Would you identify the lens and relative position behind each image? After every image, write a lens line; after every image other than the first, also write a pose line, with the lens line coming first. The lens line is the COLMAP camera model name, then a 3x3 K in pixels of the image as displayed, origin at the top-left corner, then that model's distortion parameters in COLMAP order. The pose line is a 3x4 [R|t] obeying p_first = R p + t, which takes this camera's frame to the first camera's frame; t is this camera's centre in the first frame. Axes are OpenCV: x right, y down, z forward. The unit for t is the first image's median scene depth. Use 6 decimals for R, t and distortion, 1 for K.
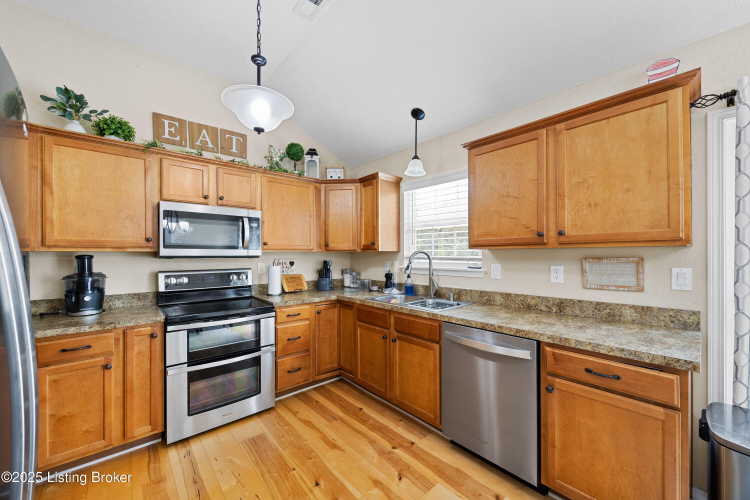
lens RADIAL K [[291.1, 0, 378.1], [0, 291.1, 256.9], [0, 0, 1]] dist [0.001487, 0.000280]
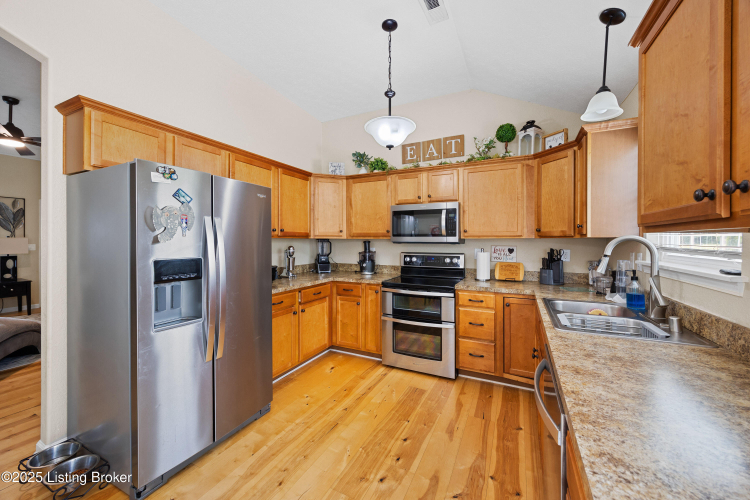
lens RADIAL K [[291.1, 0, 371.9], [0, 291.1, 245.0], [0, 0, 1]] dist [0.001487, 0.000280]
pose [[0.367690, 0.018235, -0.929770, 0.557243], [-0.010763, 0.999824, 0.015353, -0.007384], [0.929886, 0.004362, 0.367821, 0.310200]]
